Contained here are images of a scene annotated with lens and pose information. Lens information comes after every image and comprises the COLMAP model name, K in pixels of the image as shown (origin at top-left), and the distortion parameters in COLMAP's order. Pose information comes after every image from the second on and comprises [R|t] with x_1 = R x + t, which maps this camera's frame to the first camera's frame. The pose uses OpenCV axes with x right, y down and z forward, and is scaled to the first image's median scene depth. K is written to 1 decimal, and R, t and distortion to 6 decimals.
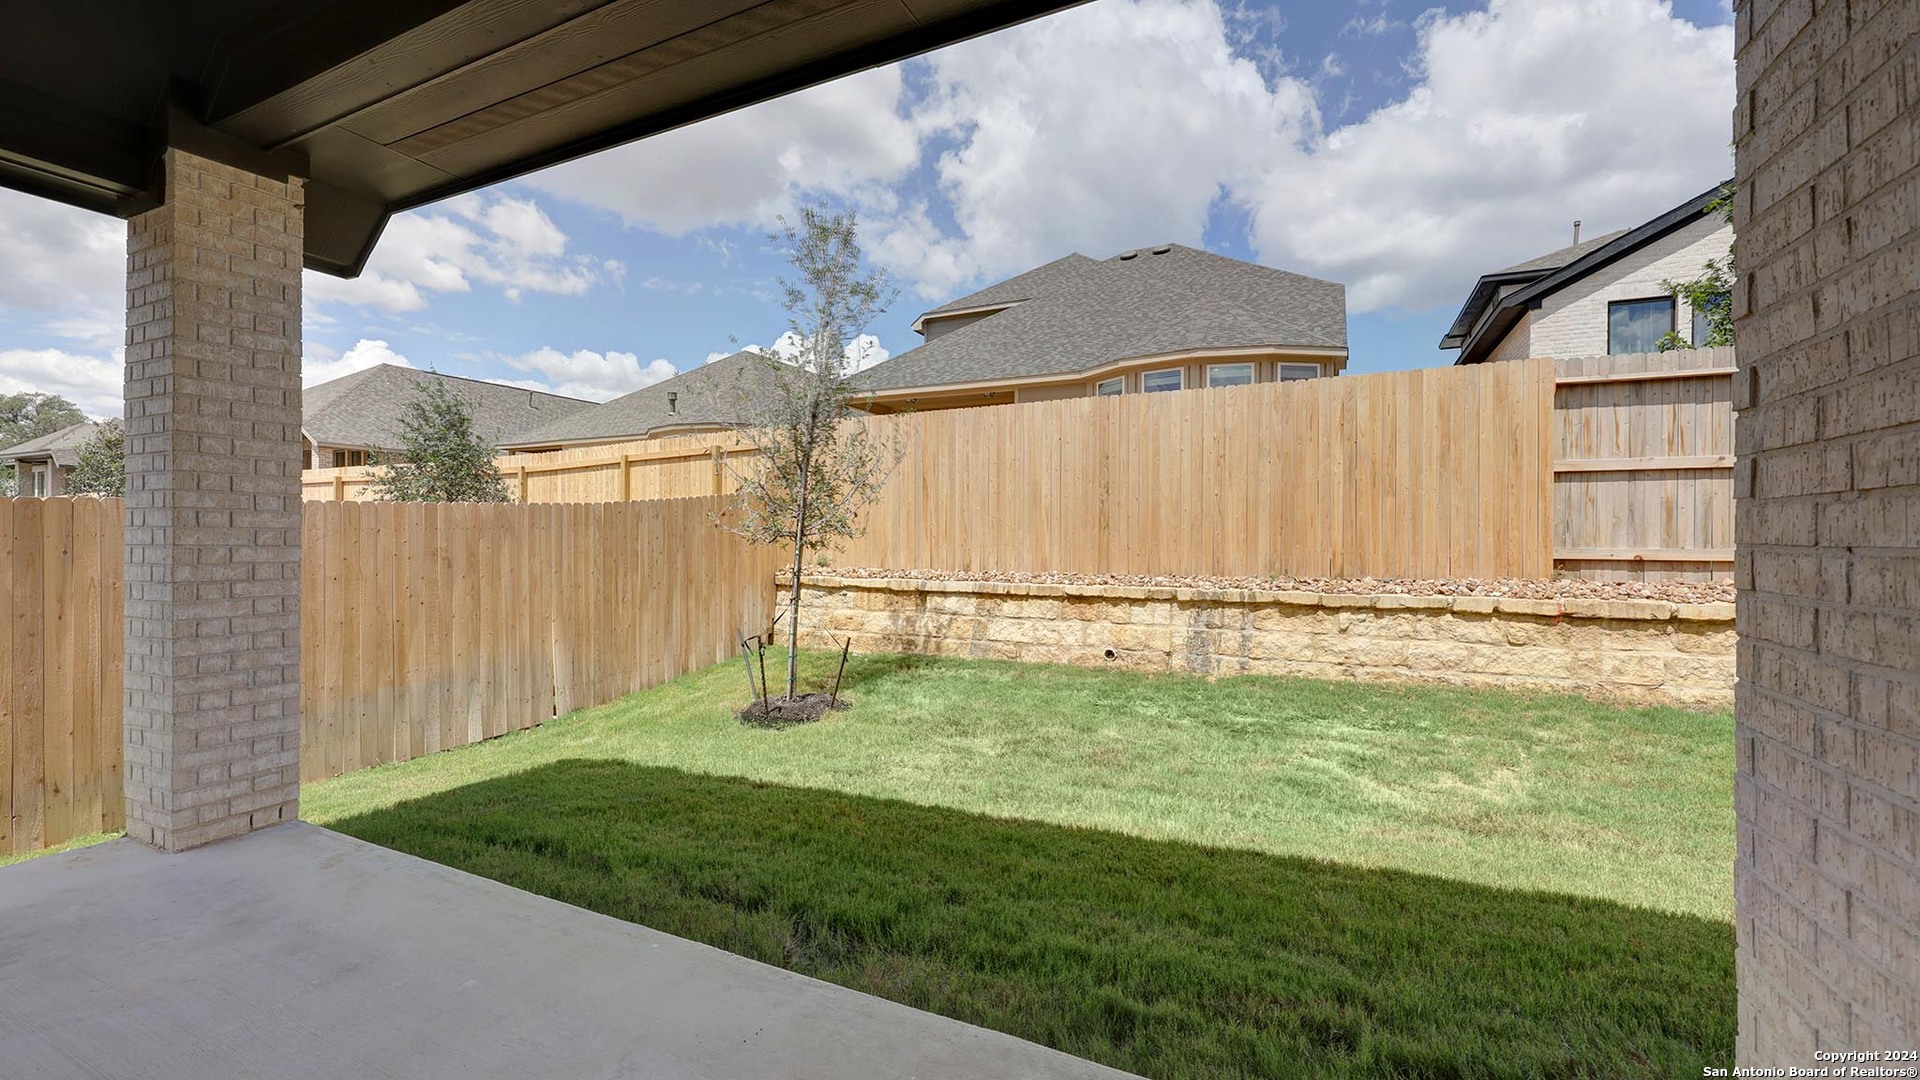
lens RADIAL K [[770.6, 0, 960.0], [0, 770.6, 540.0], [0, 0, 1]] dist [-0.000858, 0.000034]
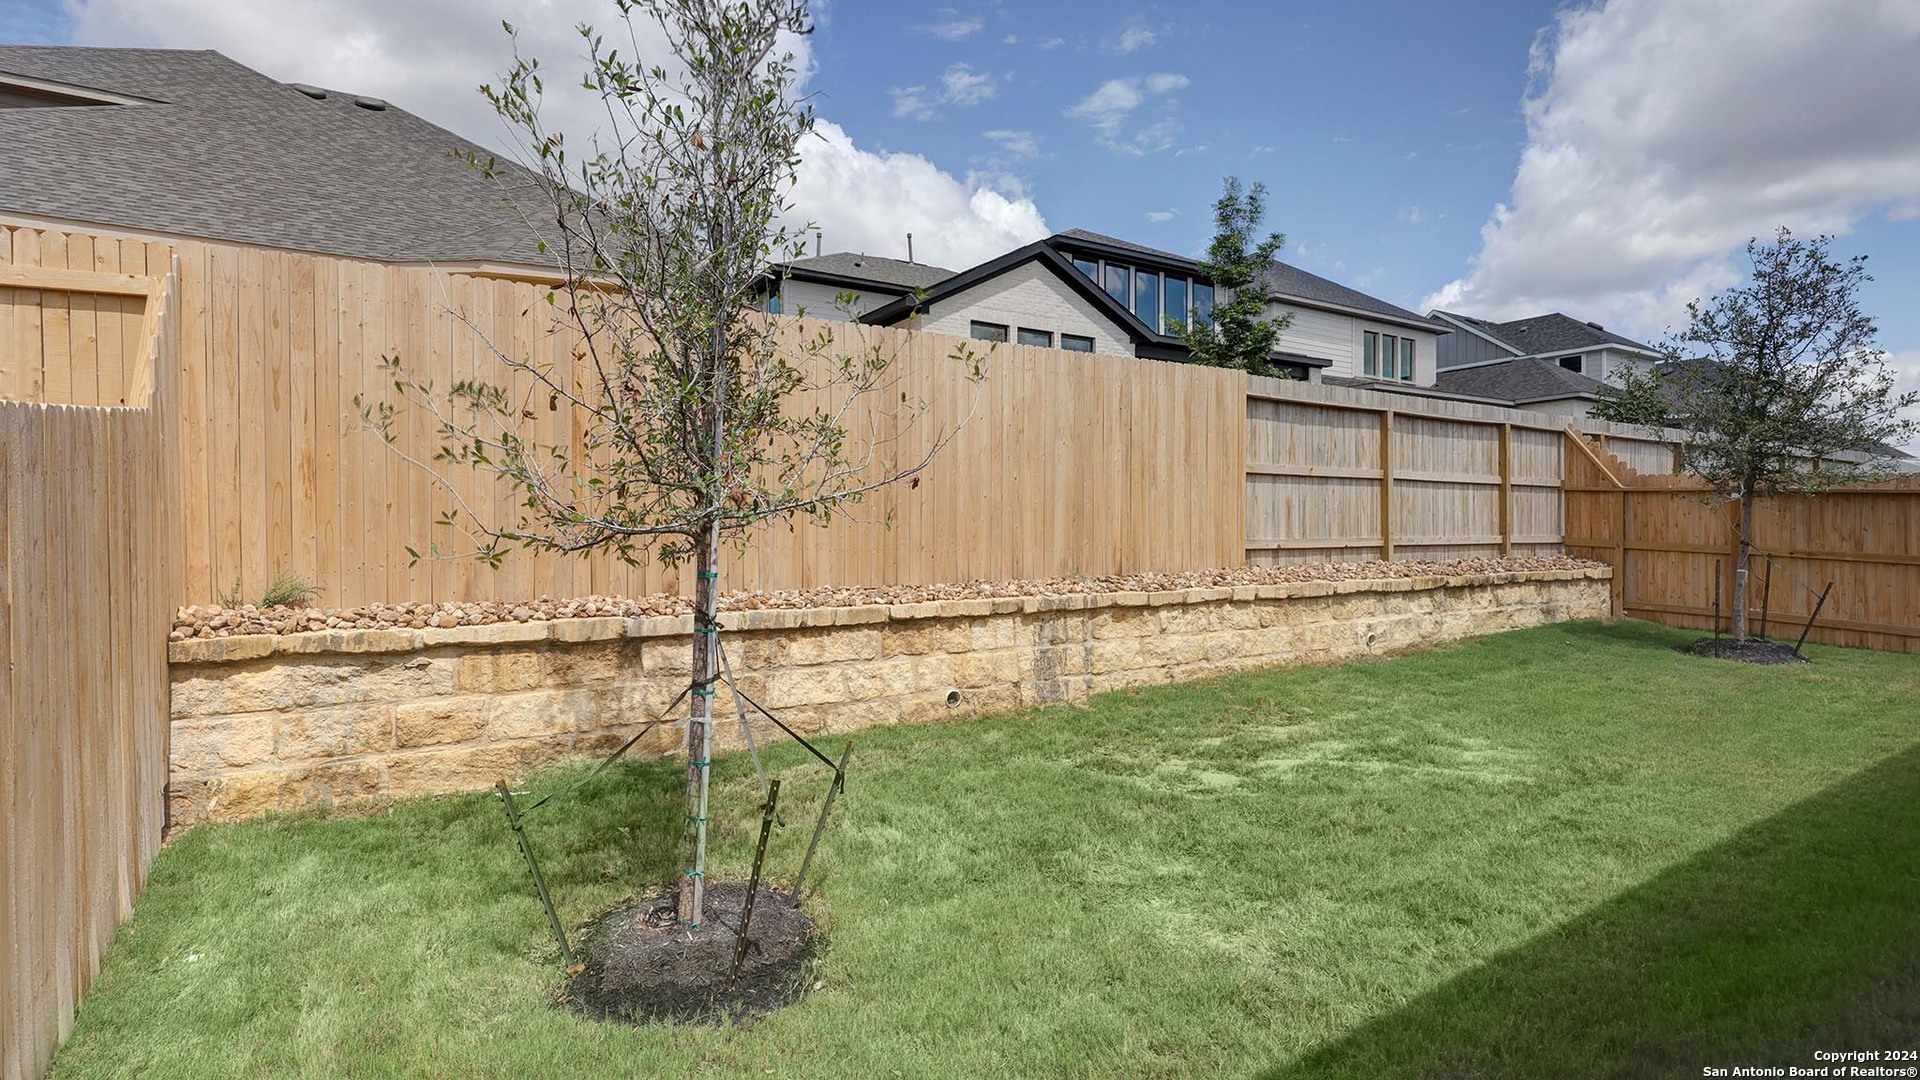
lens RADIAL K [[907.9, 0, 960.0], [0, 907.9, 540.0], [0, 0, 1]] dist [0.001527, -0.000352]
pose [[0.533738, -0.011987, 0.845565, -0.529771], [0.008912, 0.999924, 0.008550, -0.003466], [-0.845603, 0.002973, 0.533804, 0.579945]]
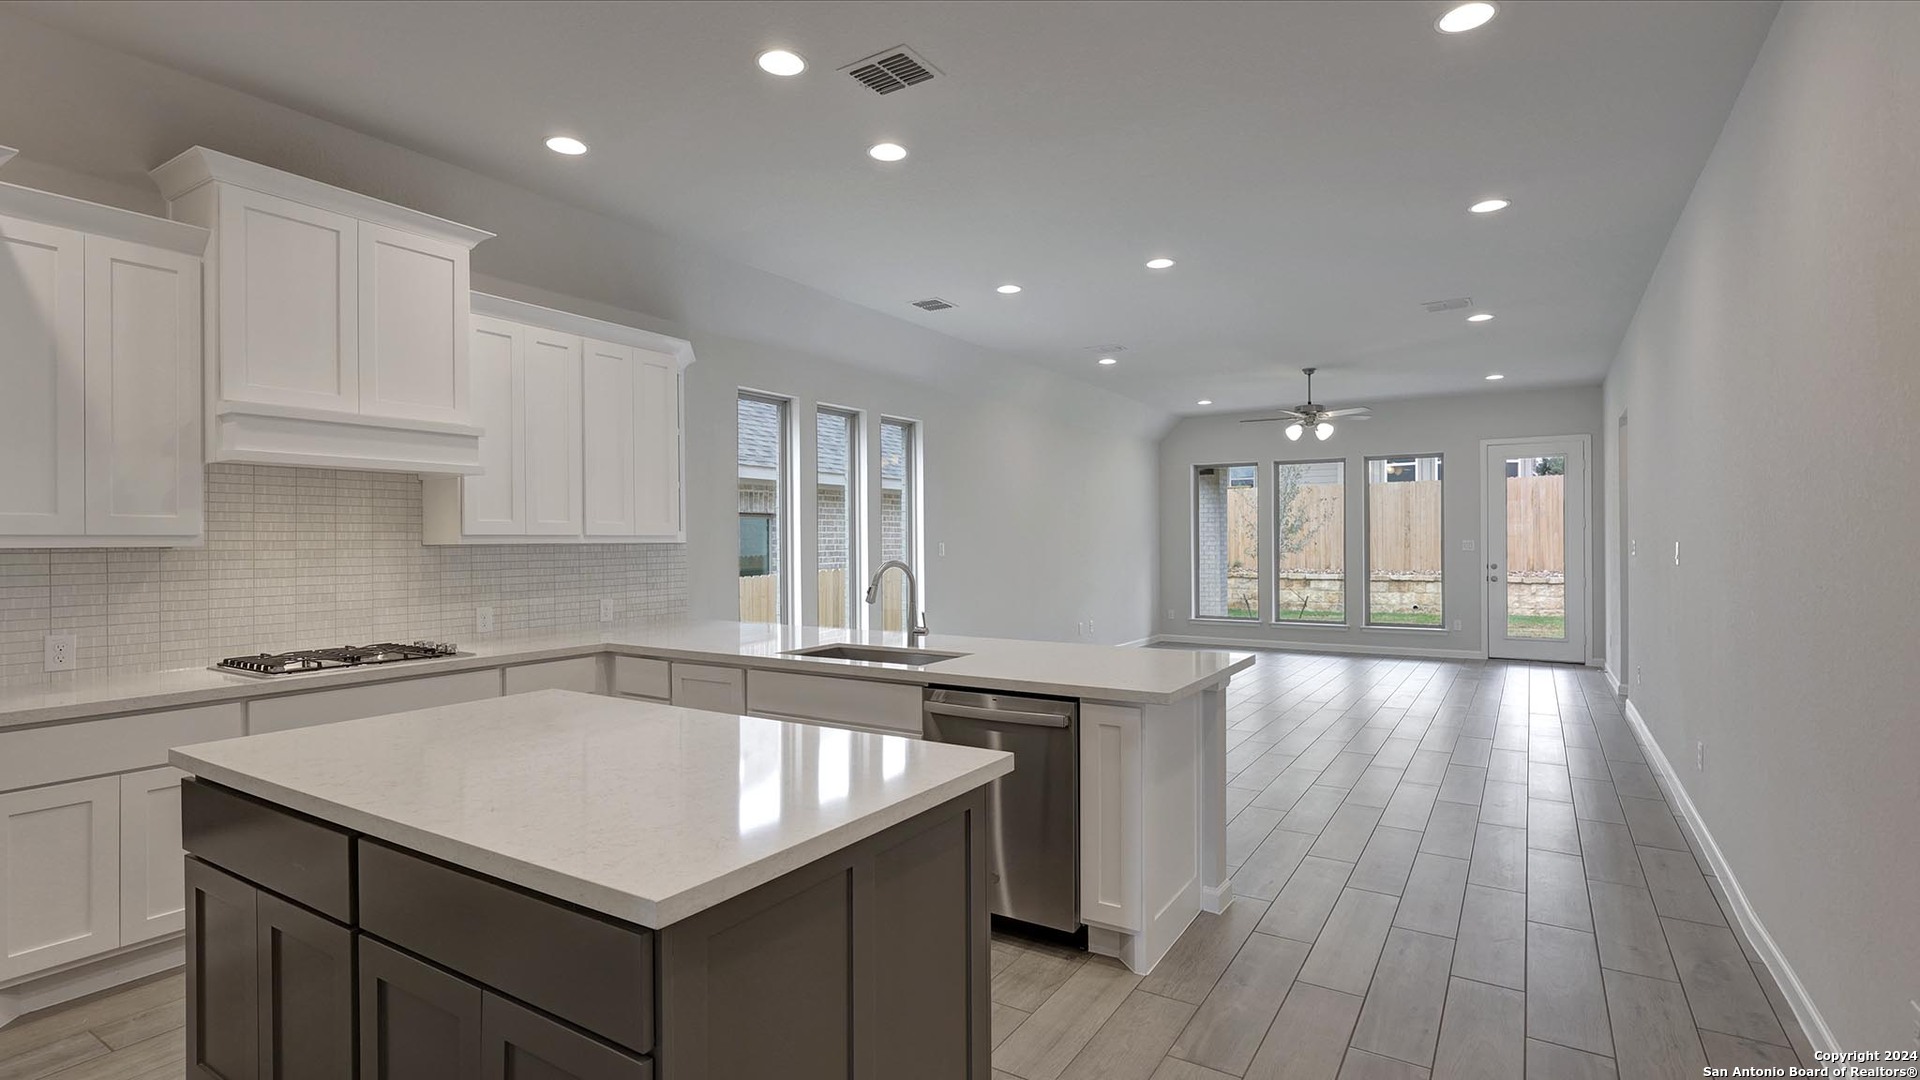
lens RADIAL K [[907.9, 0, 960.0], [0, 907.9, 540.0], [0, 0, 1]] dist [0.001527, -0.000352]
pose [[0.993545, -0.008667, -0.113109, -0.796427], [0.008279, 0.999958, -0.003899, -0.038201], [0.113139, 0.002938, 0.993575, -1.681862]]
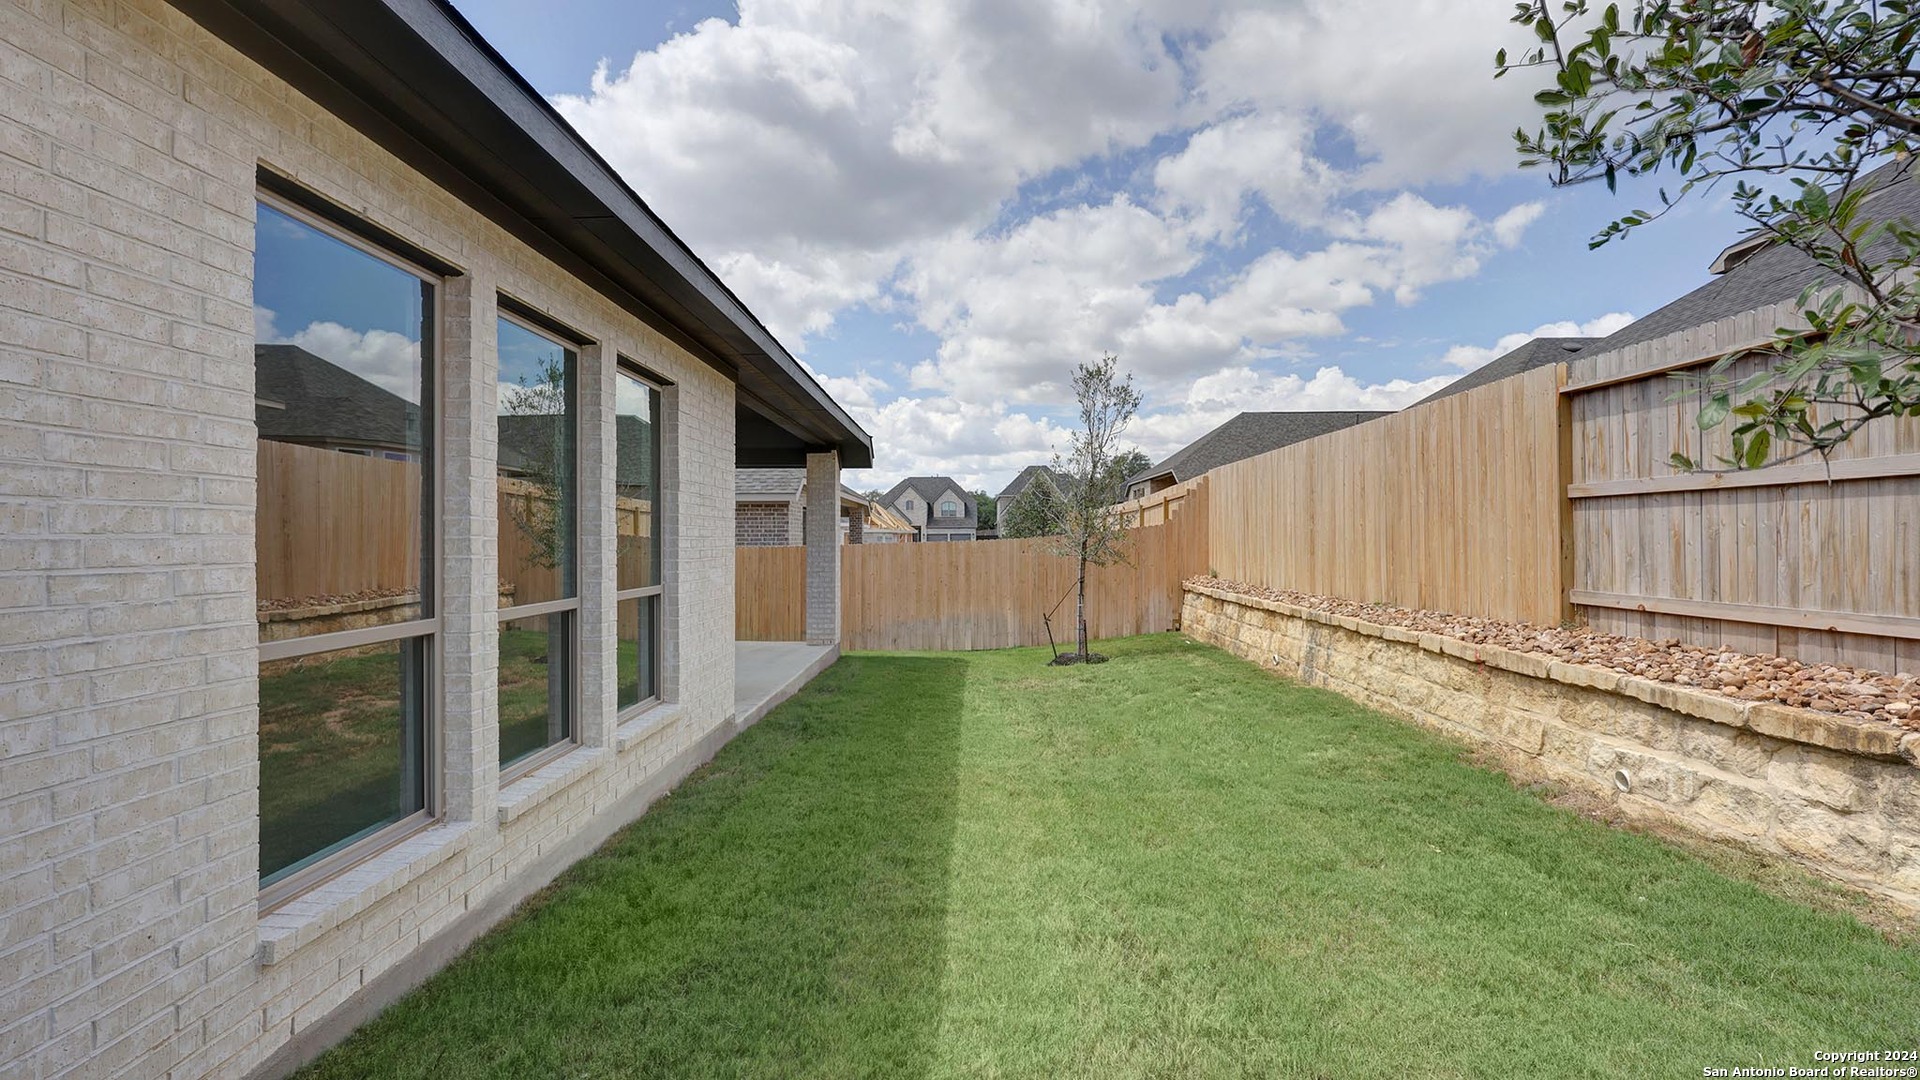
lens RADIAL K [[770.6, 0, 960.0], [0, 770.6, 540.0], [0, 0, 1]] dist [-0.000858, 0.000034]
pose [[0.423317, -0.002010, -0.905979, 1.133874], [0.001889, 0.999997, -0.001336, -0.039478], [0.905980, -0.001146, 0.423320, 0.048115]]
